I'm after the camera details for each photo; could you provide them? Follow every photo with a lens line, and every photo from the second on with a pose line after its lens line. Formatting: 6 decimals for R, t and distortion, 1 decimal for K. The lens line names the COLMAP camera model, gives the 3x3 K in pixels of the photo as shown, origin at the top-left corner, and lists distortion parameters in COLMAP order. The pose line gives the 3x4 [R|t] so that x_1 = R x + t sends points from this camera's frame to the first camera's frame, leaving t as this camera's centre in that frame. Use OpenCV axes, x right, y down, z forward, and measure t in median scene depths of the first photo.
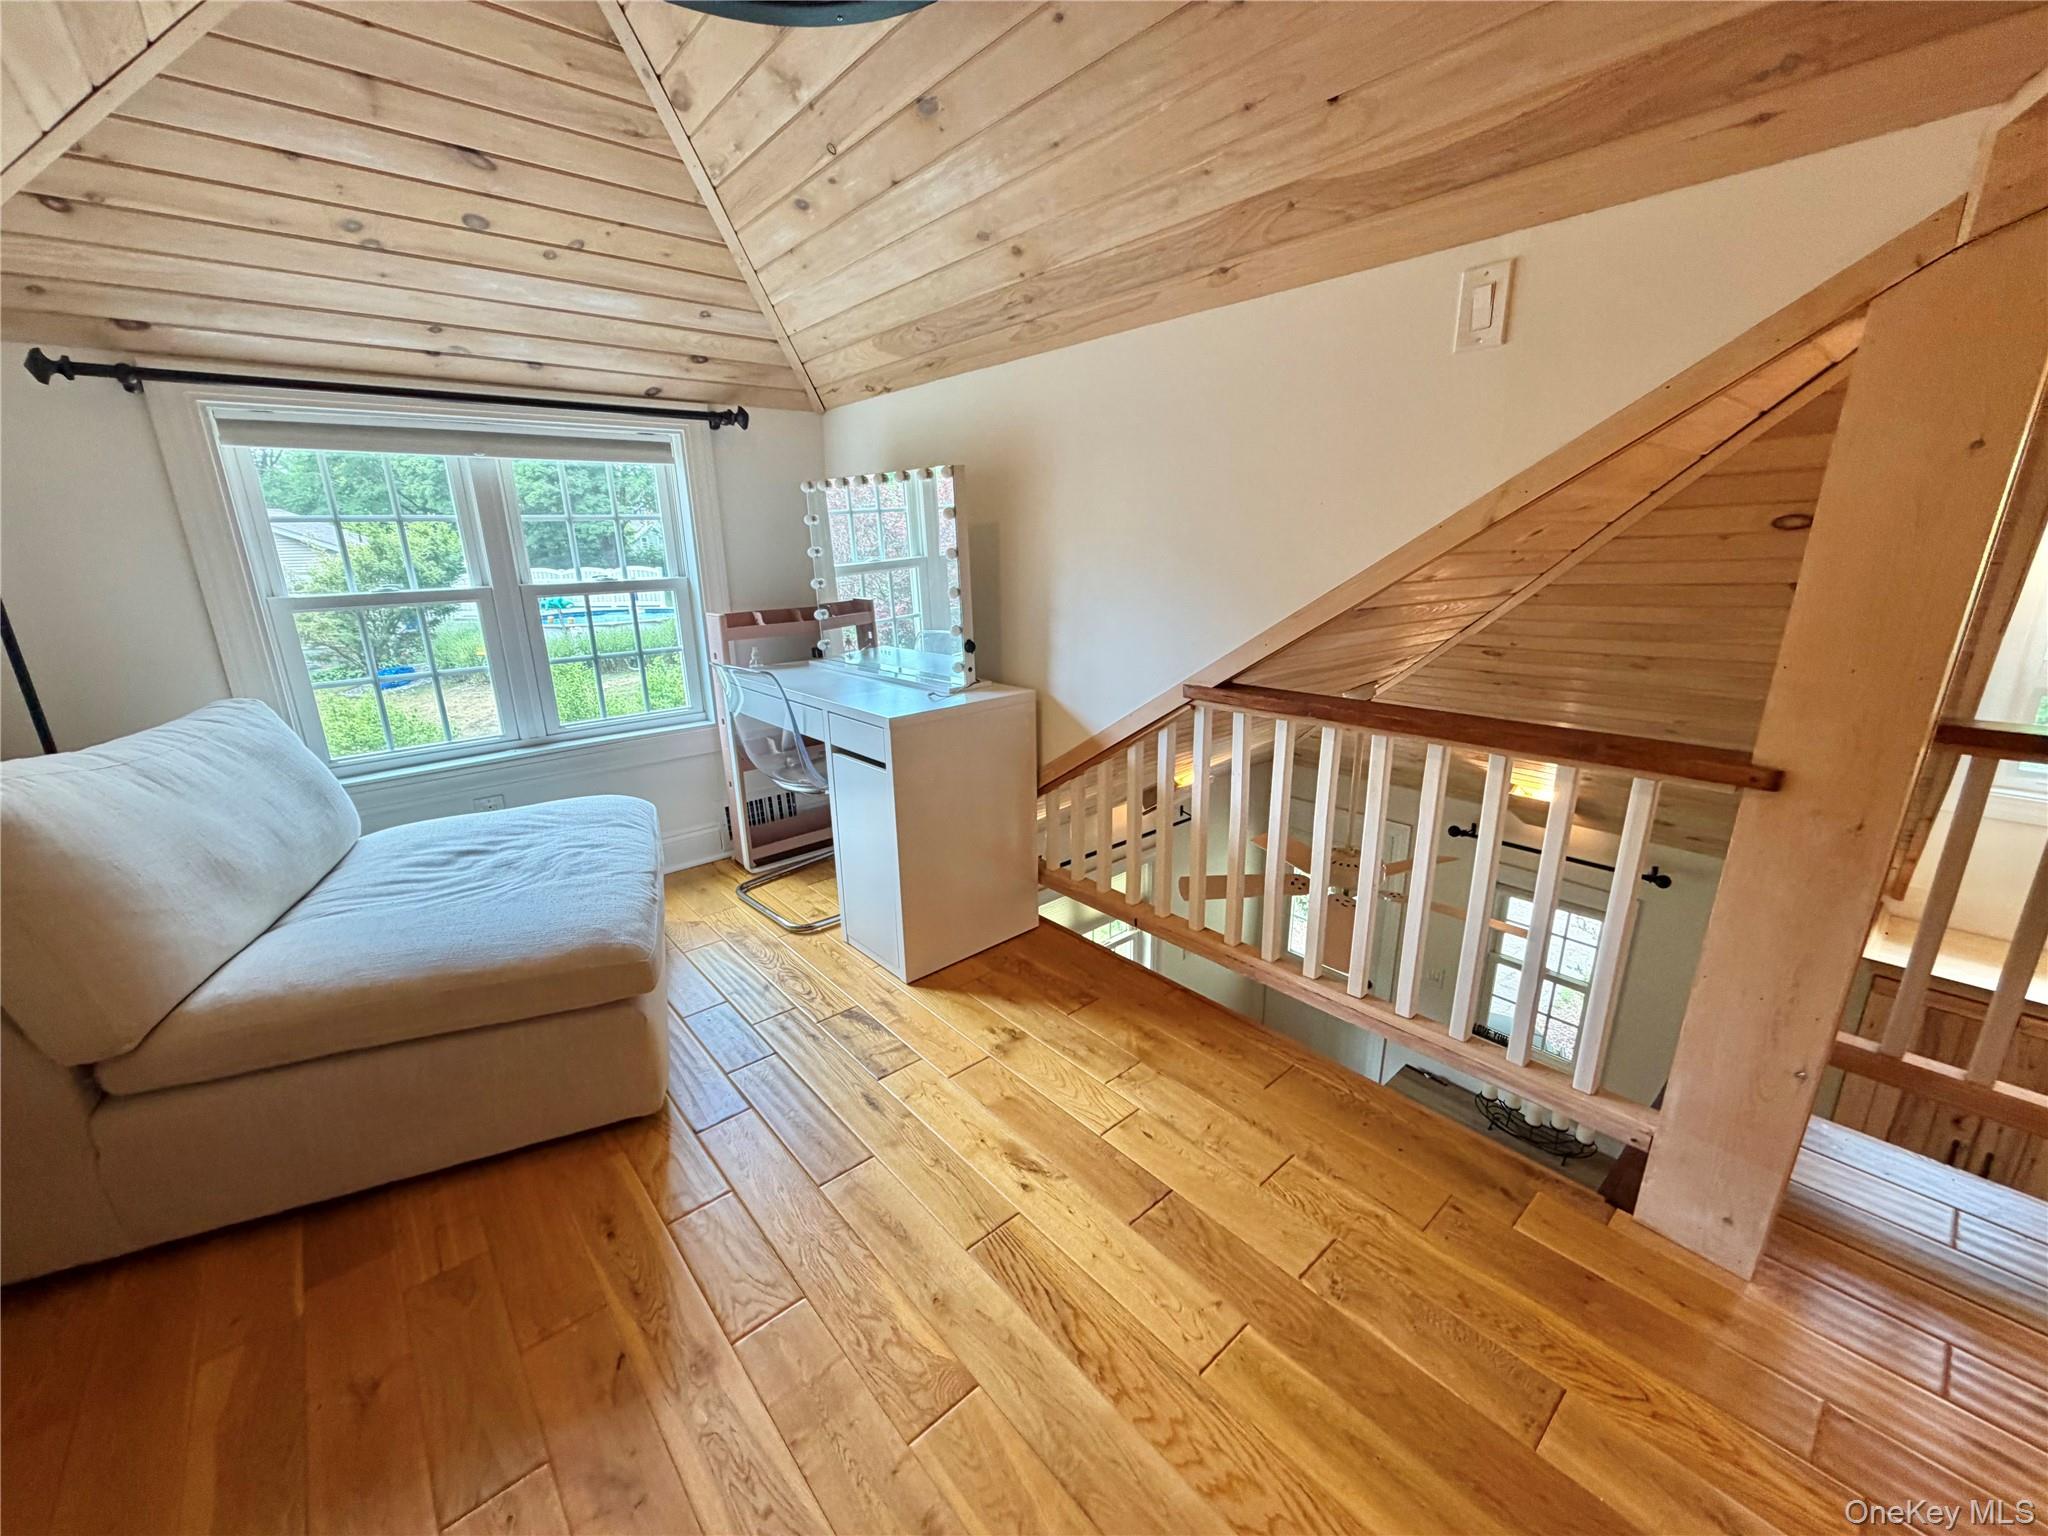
lens RADIAL K [[814.3, 0, 1017.4], [0, 814.3, 769.7], [0, 0, 1]] dist [0.000249, -0.000130]
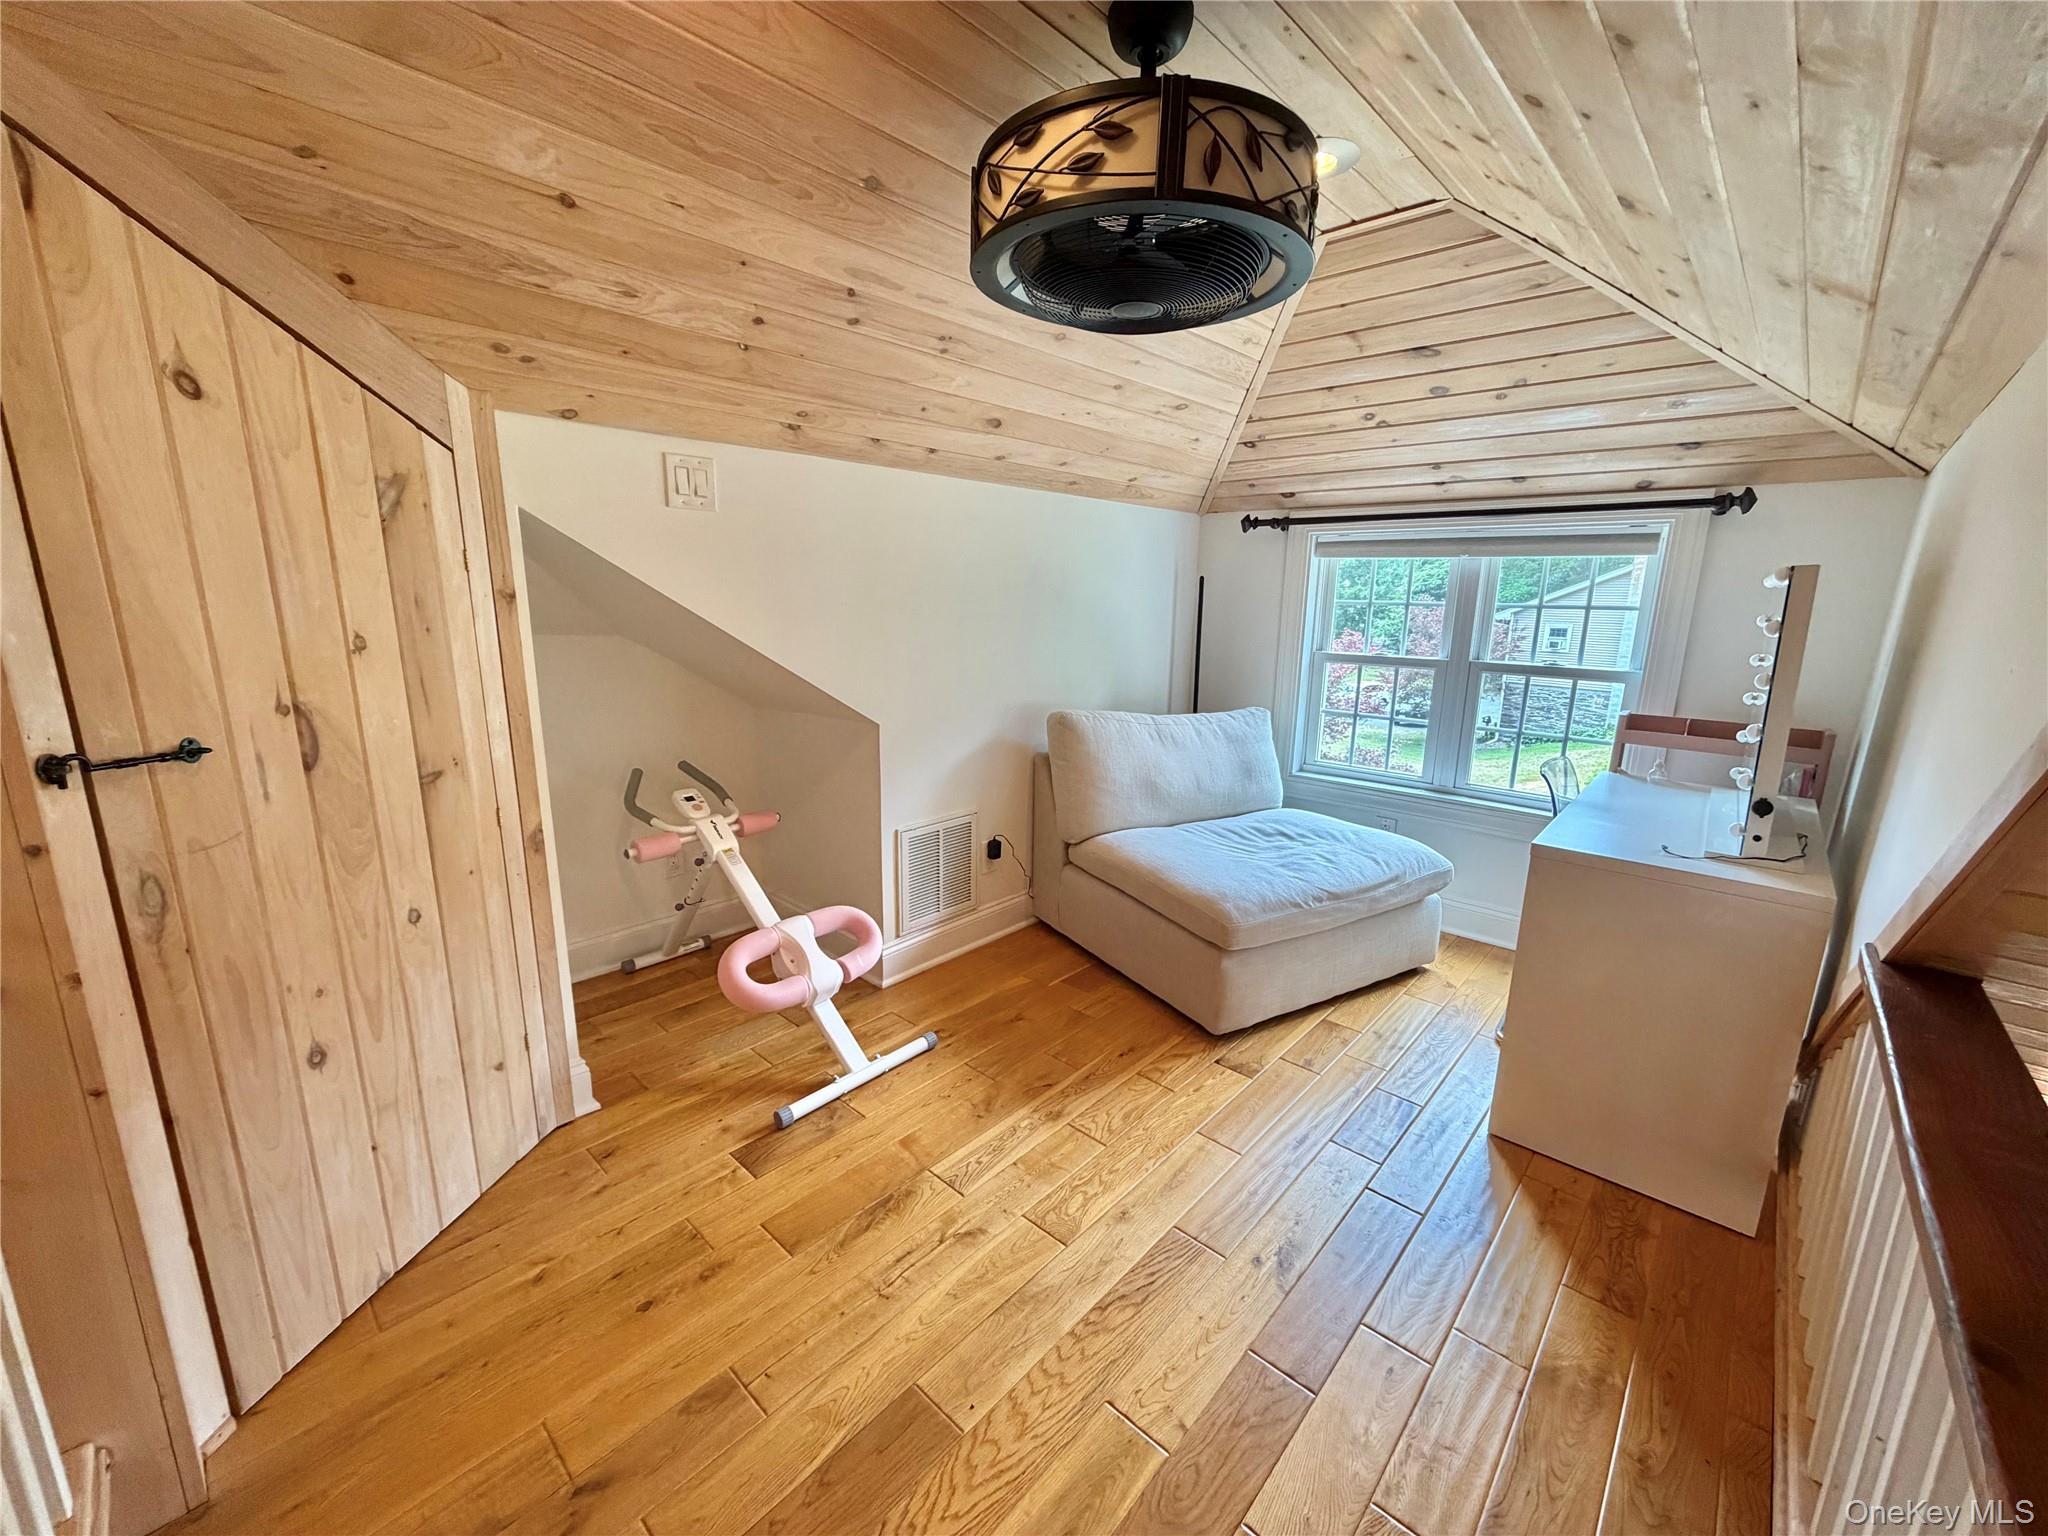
lens RADIAL K [[814.3, 0, 1024.7], [0, 814.3, 772.9], [0, 0, 1]] dist [0.000249, -0.000130]
pose [[0.117461, 0.239108, -0.963862, 0.717544], [-0.294691, 0.935255, 0.196099, -0.166746], [0.948346, 0.261008, 0.180320, 0.308565]]
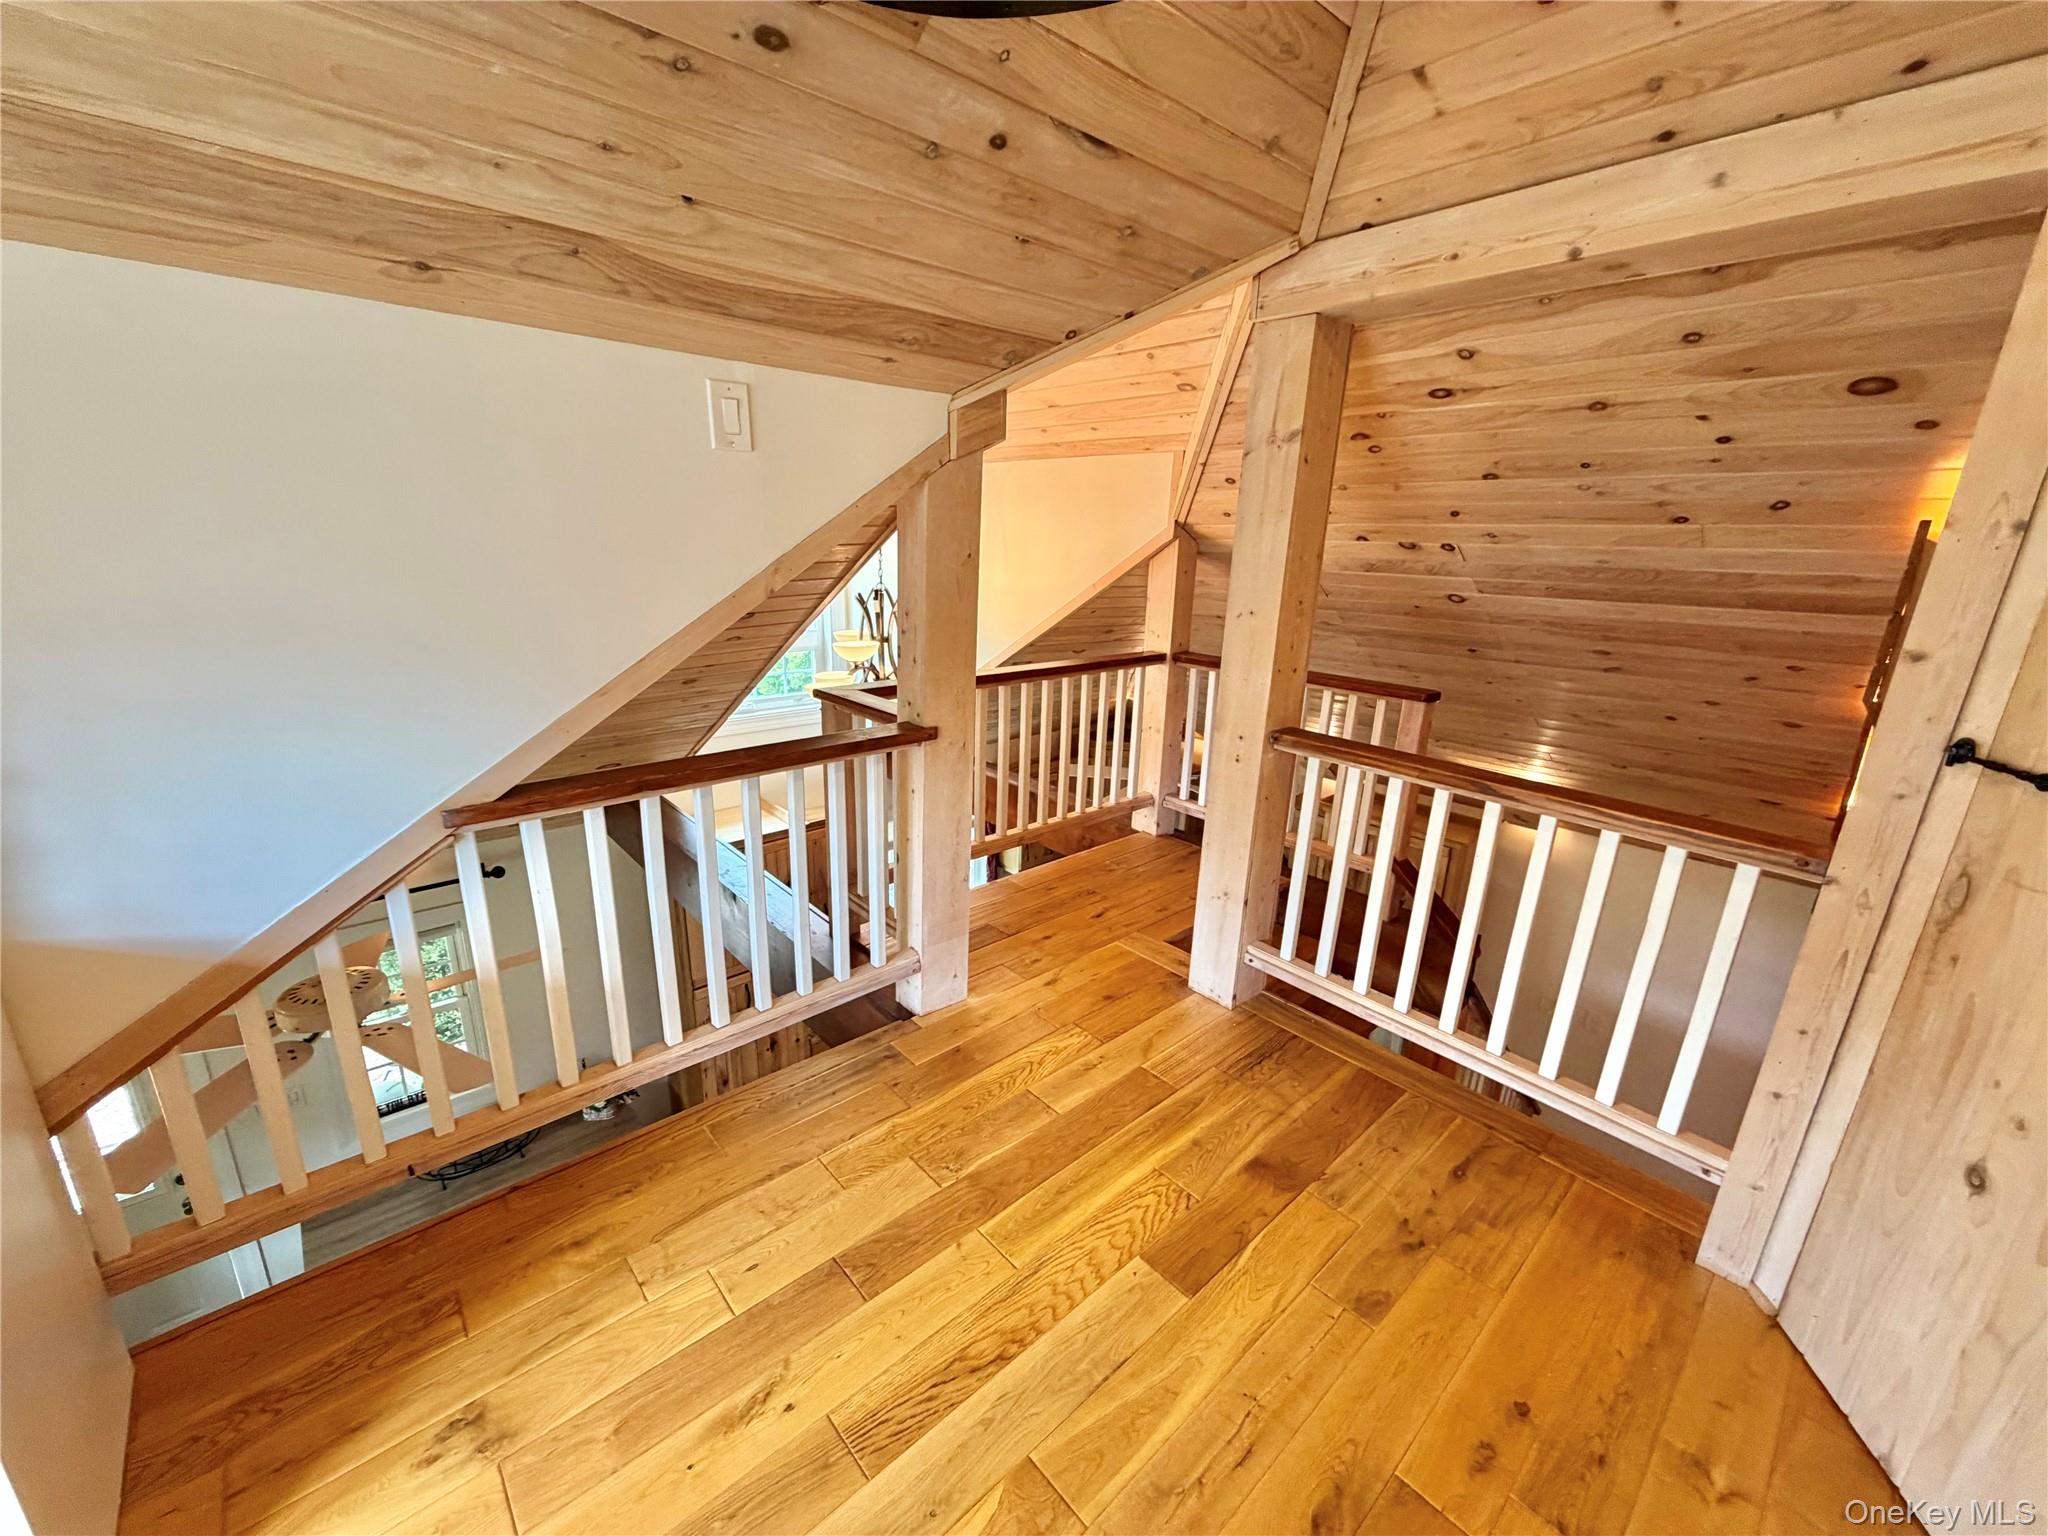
lens RADIAL K [[814.3, 0, 1020.2], [0, 814.3, 772.1], [0, 0, 1]] dist [0.000249, -0.000130]
pose [[-0.018247, -0.265930, 0.963820, -0.533072], [0.252113, 0.931607, 0.261815, -0.213630], [-0.967526, 0.247769, 0.050045, 0.488588]]
